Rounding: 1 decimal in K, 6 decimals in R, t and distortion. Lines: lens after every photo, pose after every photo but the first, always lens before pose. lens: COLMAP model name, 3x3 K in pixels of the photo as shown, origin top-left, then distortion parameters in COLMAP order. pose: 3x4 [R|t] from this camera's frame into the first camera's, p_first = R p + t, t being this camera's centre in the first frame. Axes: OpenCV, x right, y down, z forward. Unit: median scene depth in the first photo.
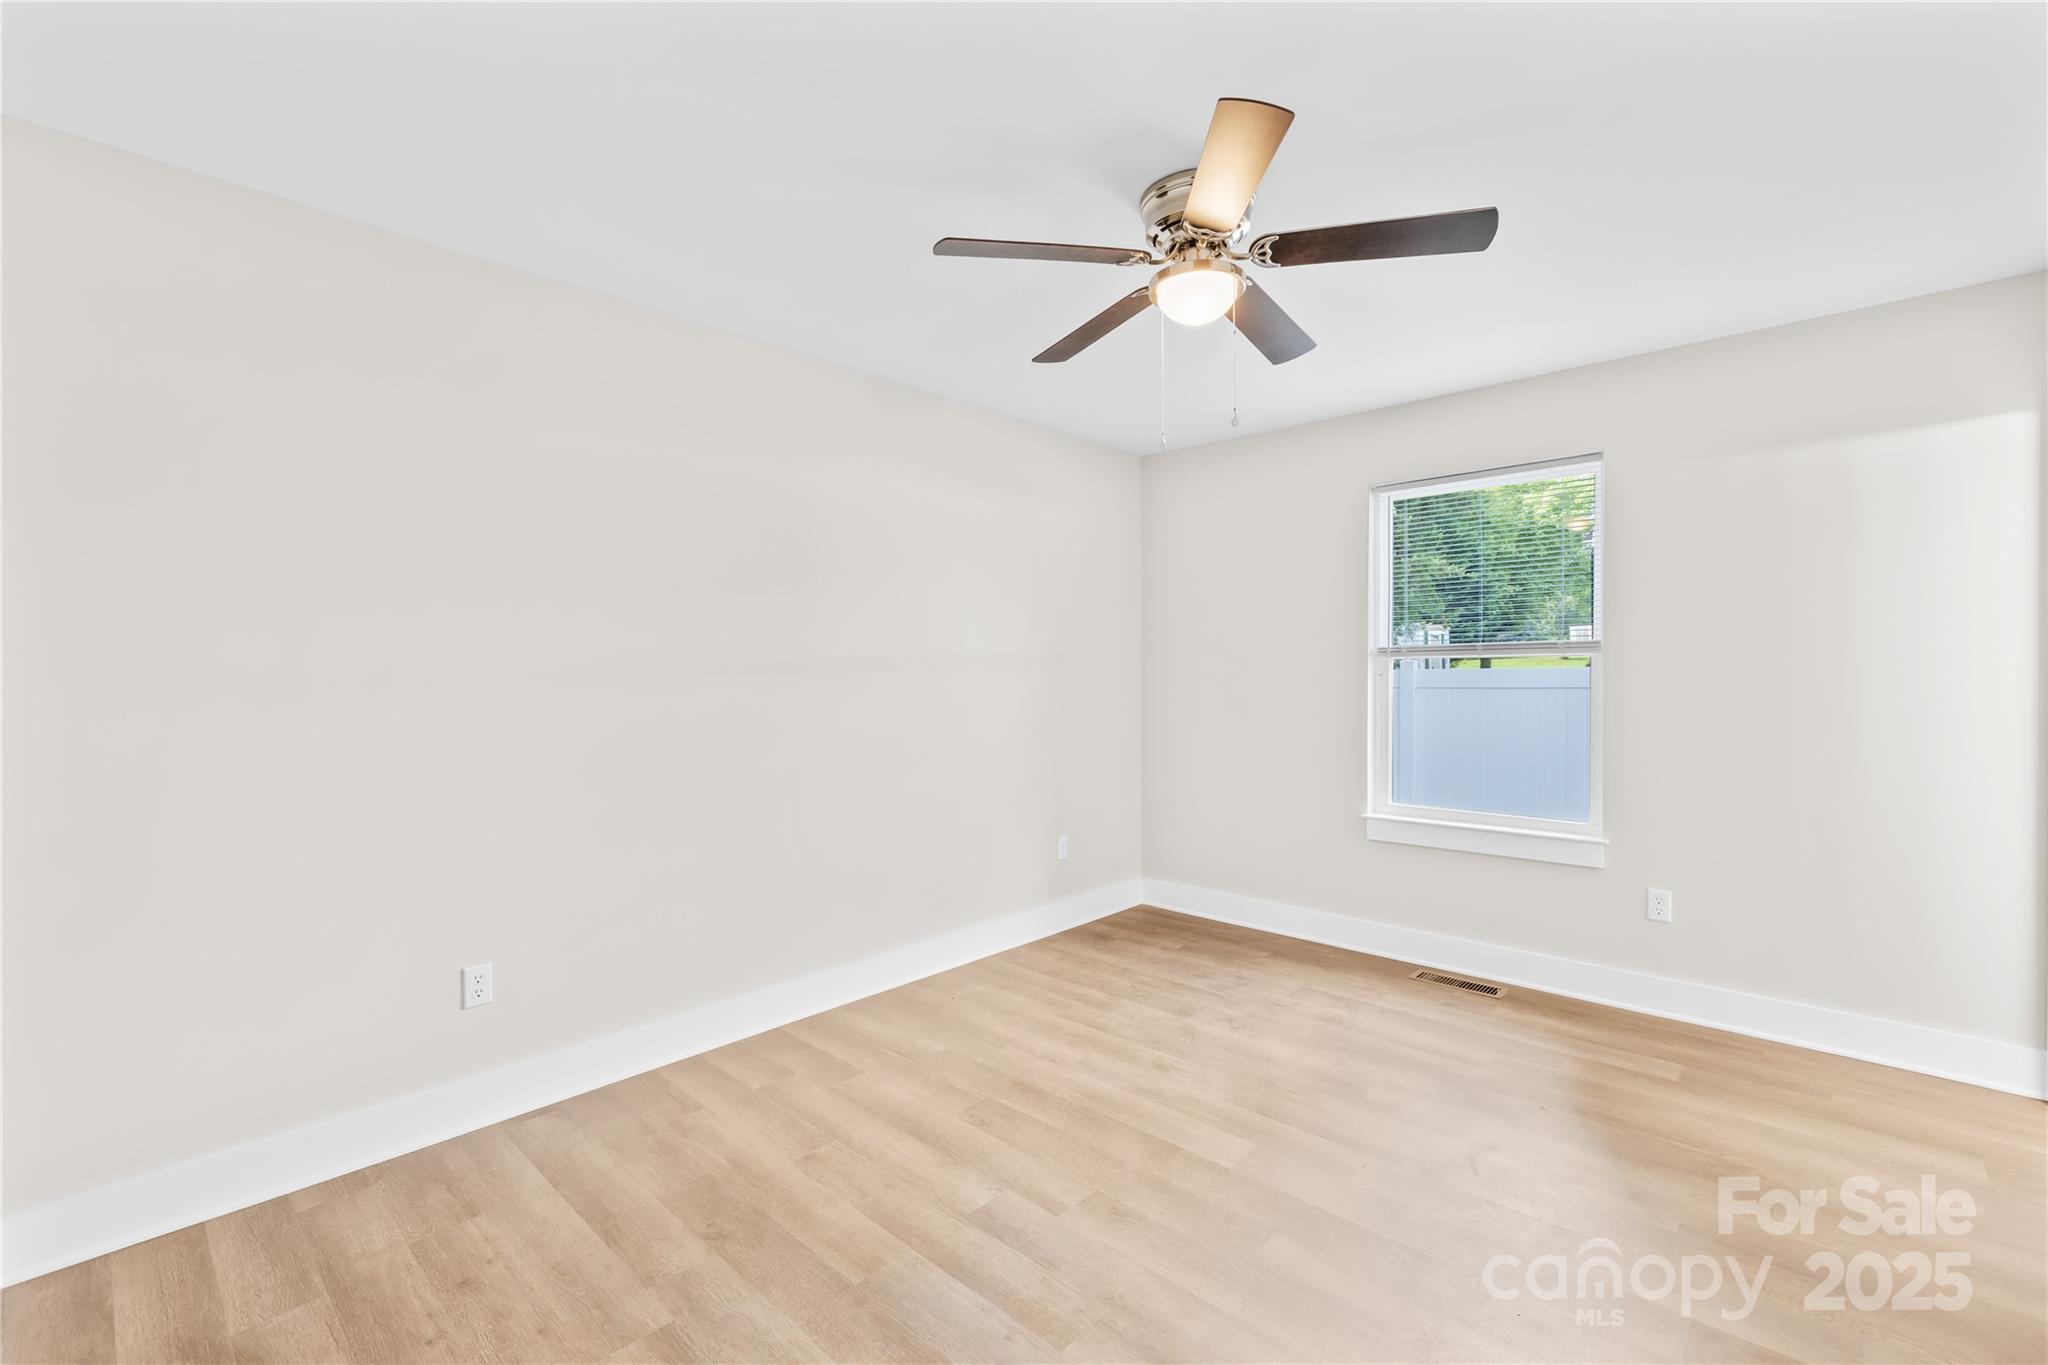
lens RADIAL K [[857.7, 0, 1018.0], [0, 857.7, 673.7], [0, 0, 1]] dist [-0.002001, -0.000435]
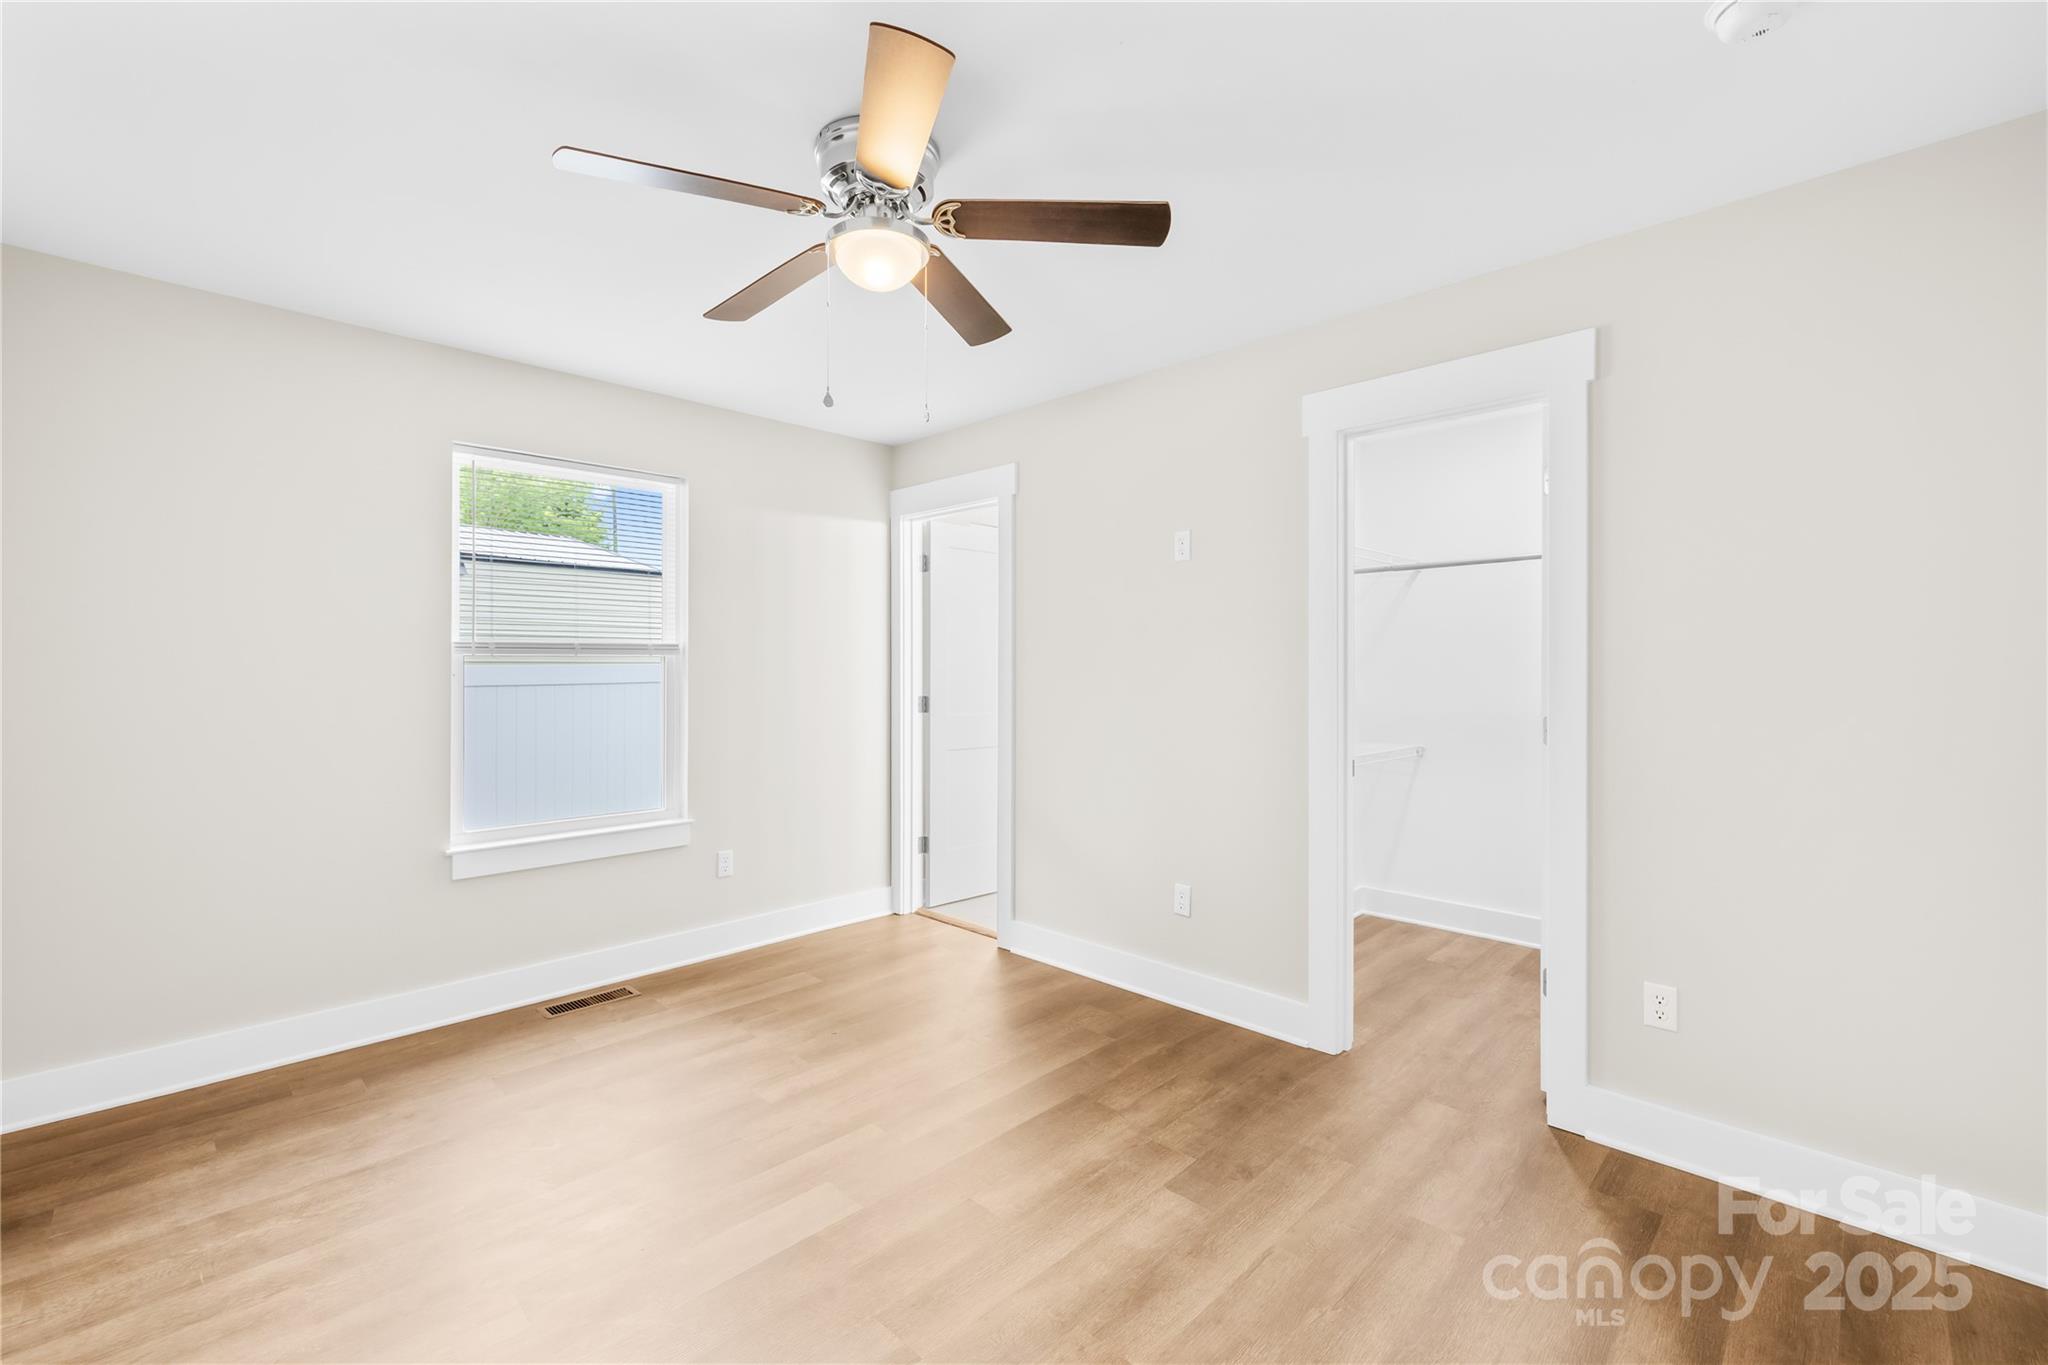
lens RADIAL K [[857.7, 0, 1018.0], [0, 857.7, 673.7], [0, 0, 1]] dist [-0.002001, -0.000435]
pose [[0.040404, -0.001872, 0.999182, -0.415976], [0.002385, 0.999996, 0.001777, -0.000982], [-0.999181, 0.002312, 0.040408, 0.491979]]
